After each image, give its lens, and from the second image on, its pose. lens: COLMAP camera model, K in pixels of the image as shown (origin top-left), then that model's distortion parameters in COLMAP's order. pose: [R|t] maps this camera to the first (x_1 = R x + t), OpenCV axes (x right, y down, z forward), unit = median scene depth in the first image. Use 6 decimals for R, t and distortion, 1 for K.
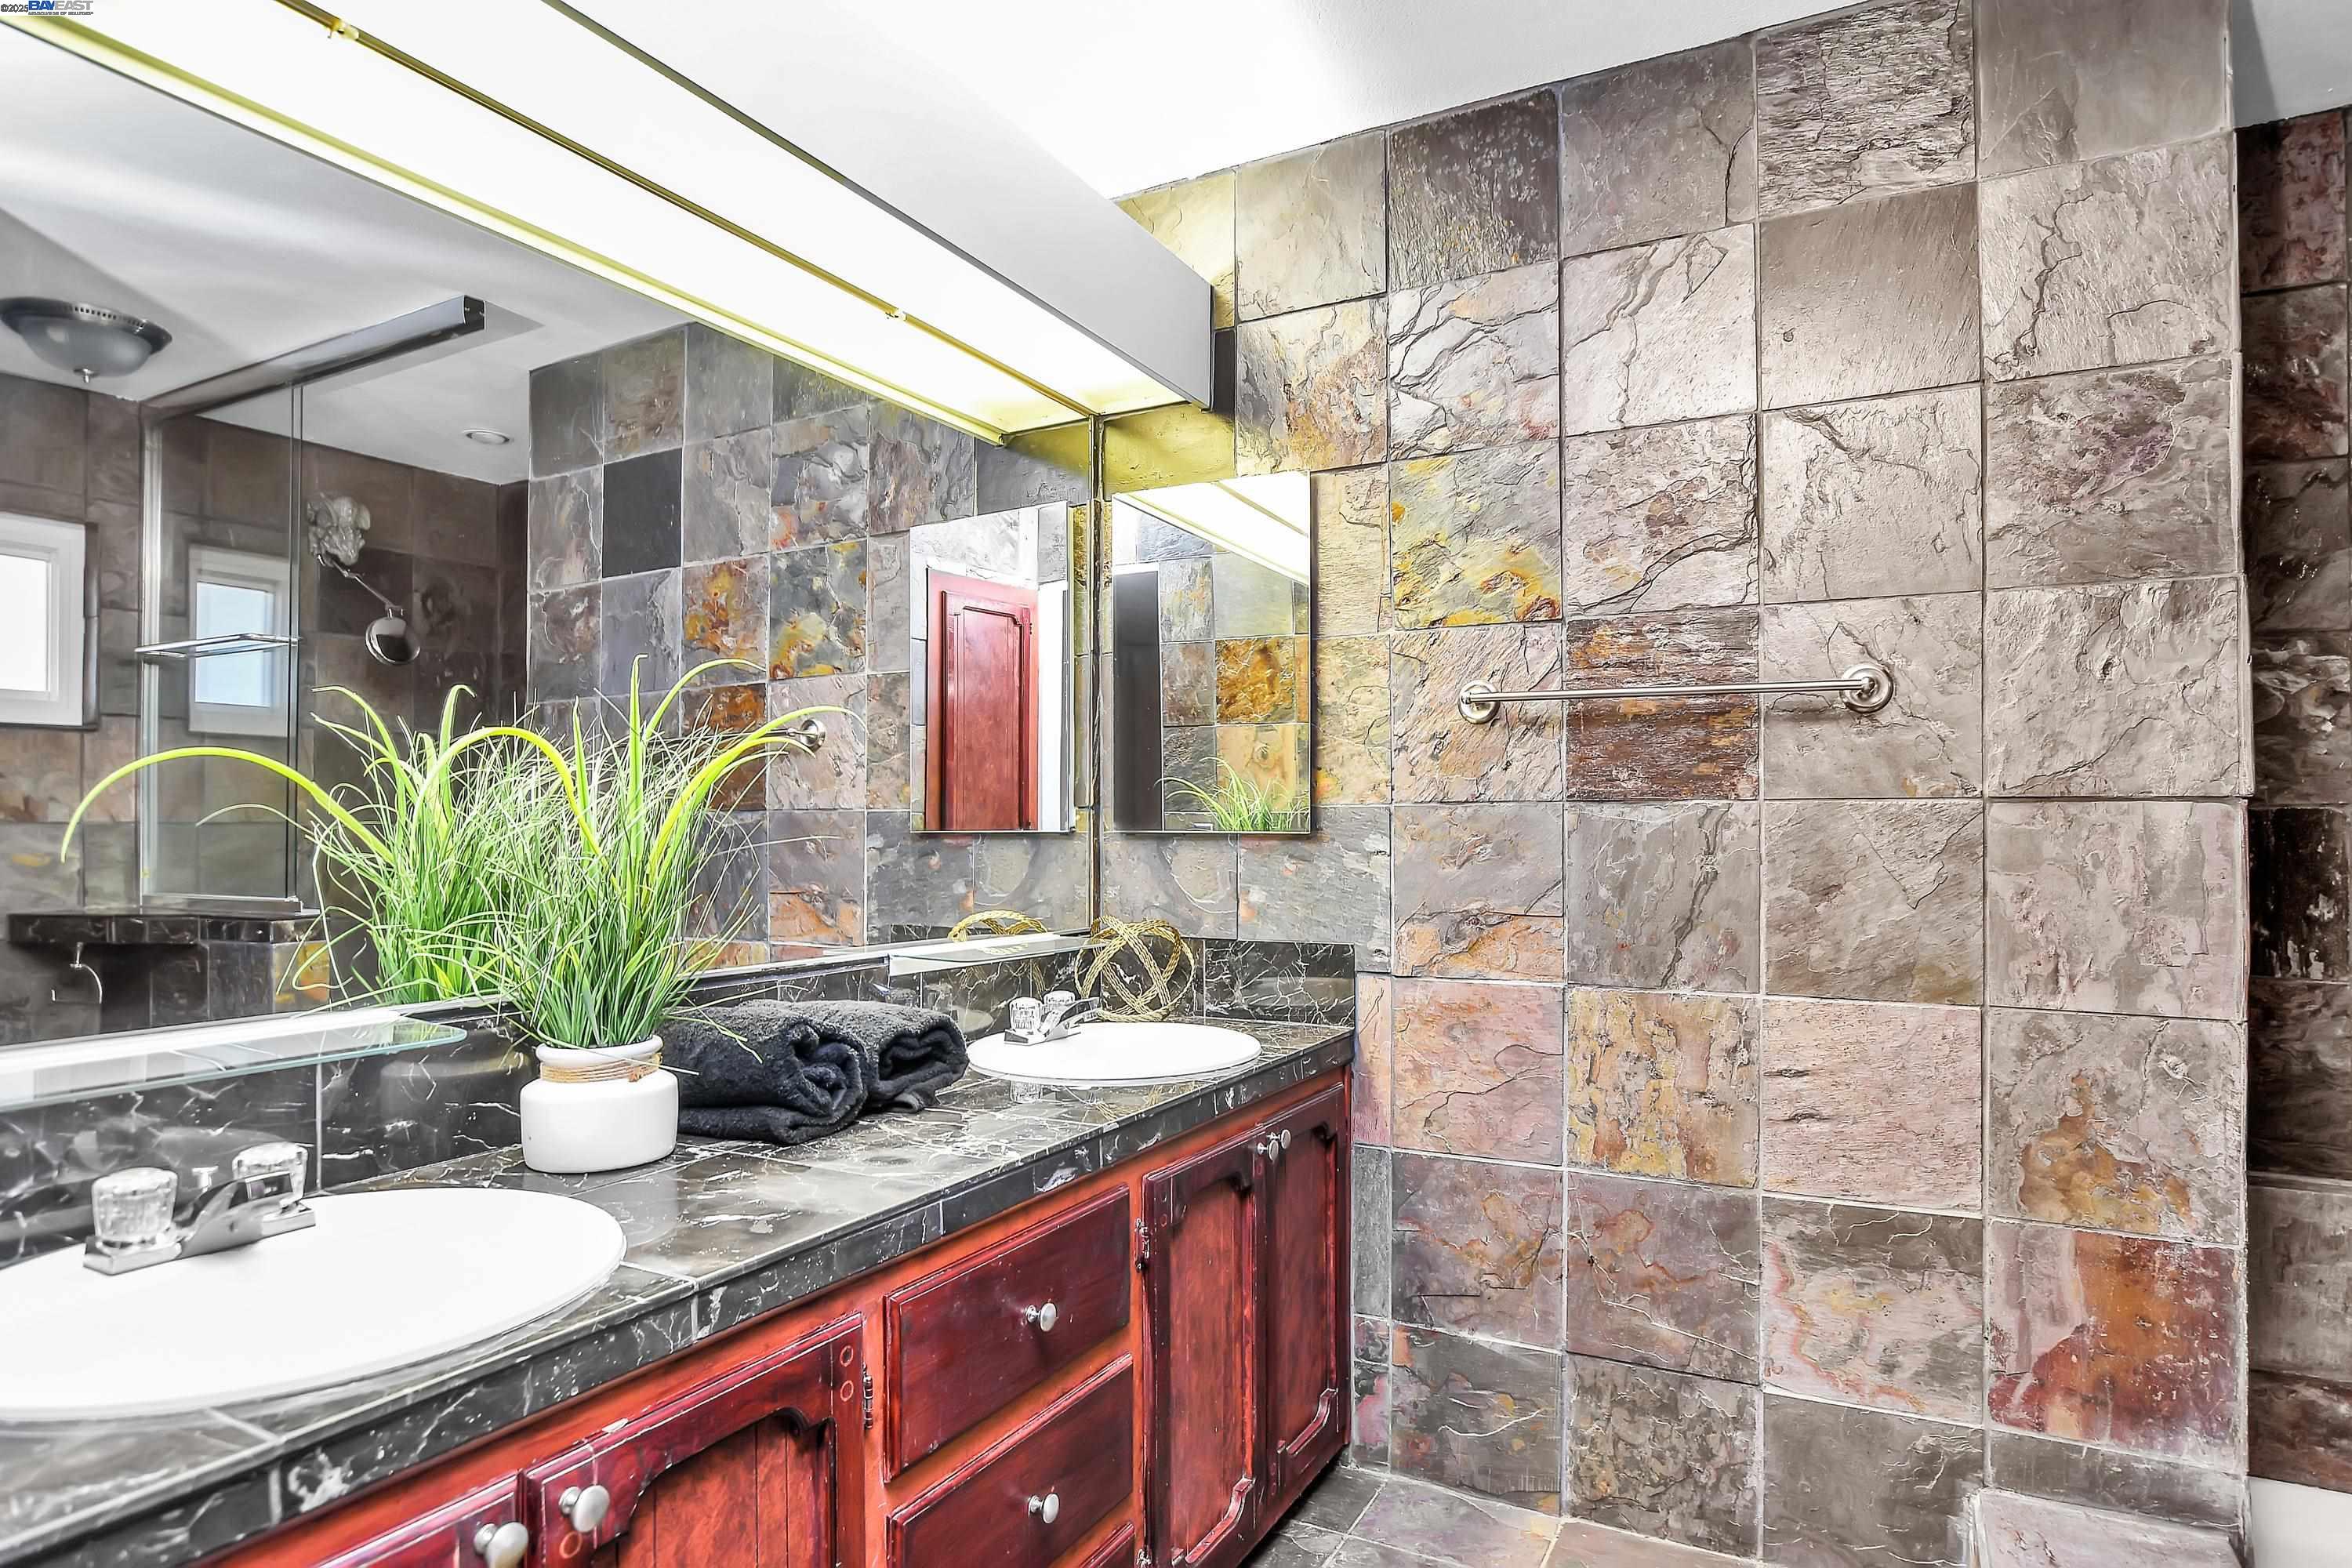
lens RADIAL K [[1295.8, 0, 1175.7], [0, 1295.8, 793.4], [0, 0, 1]] dist [-0.022075, 0.004203]
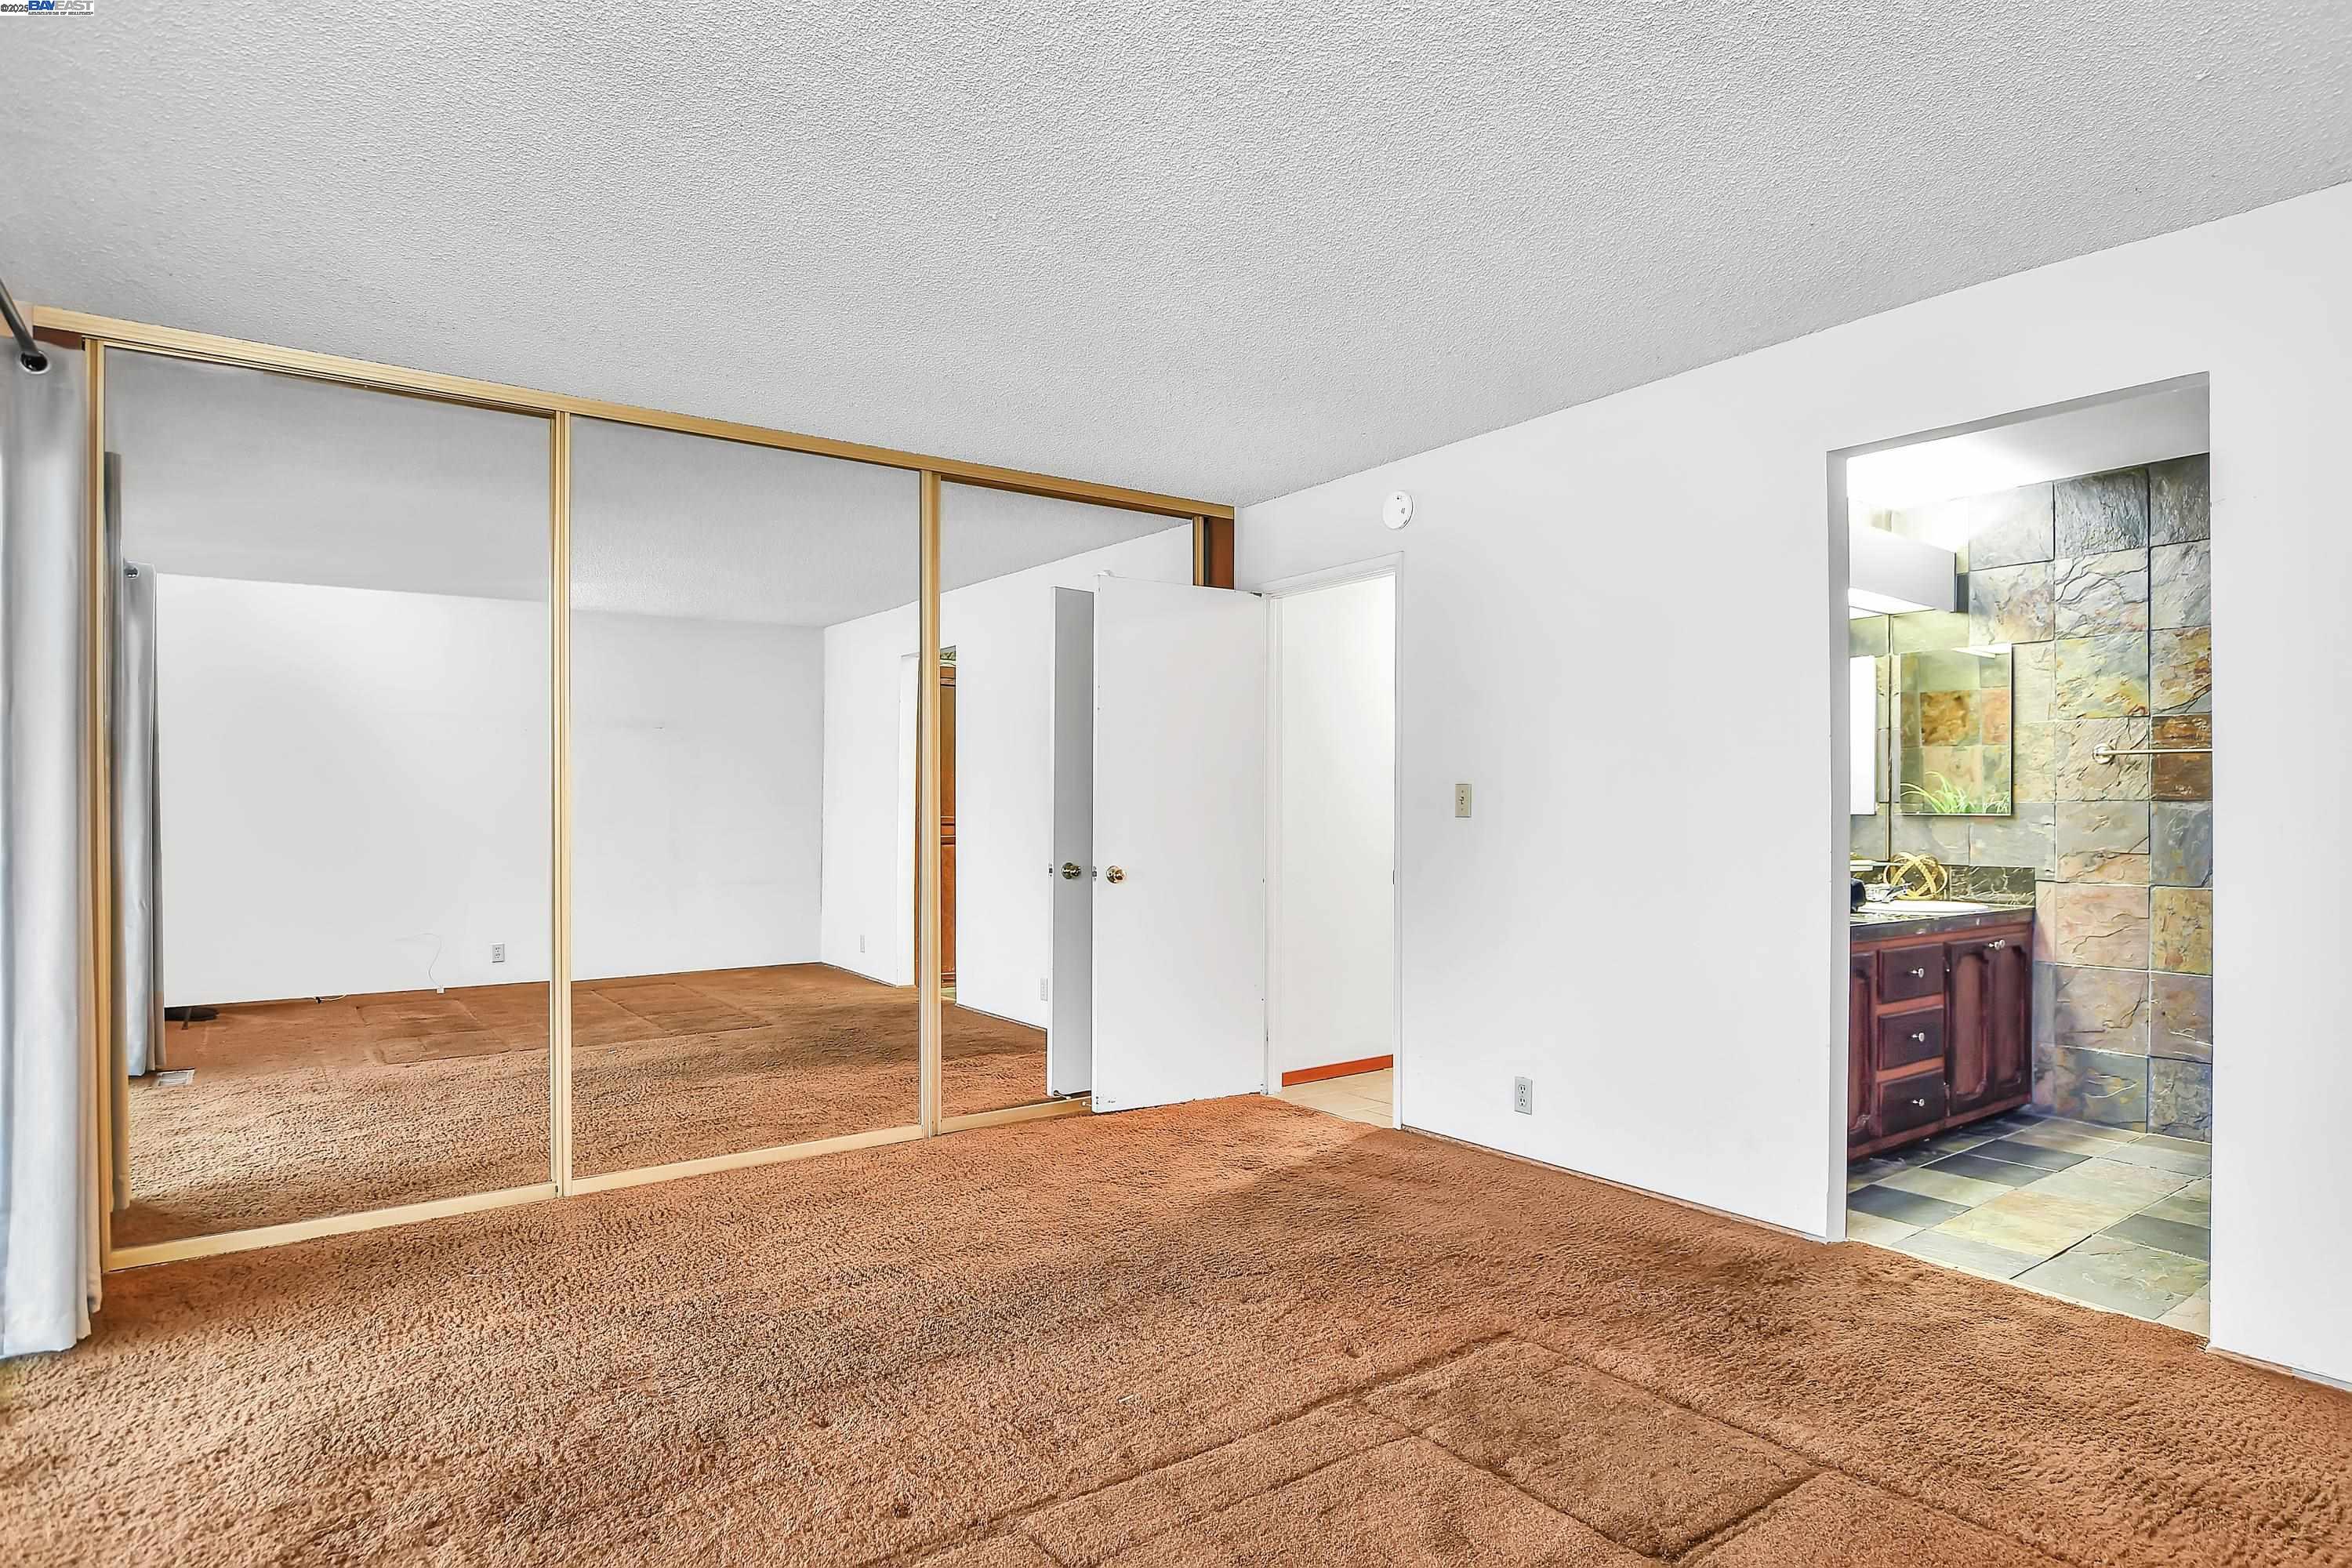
lens RADIAL K [[1295.8, 0, 1172.8], [0, 1295.8, 801.9], [0, 0, 1]] dist [-0.022075, 0.004203]
pose [[0.904905, 0.000693, -0.425613, -0.251493], [0.005175, 0.999907, 0.012630, -0.025406], [0.425583, -0.013631, 0.904817, -1.545393]]
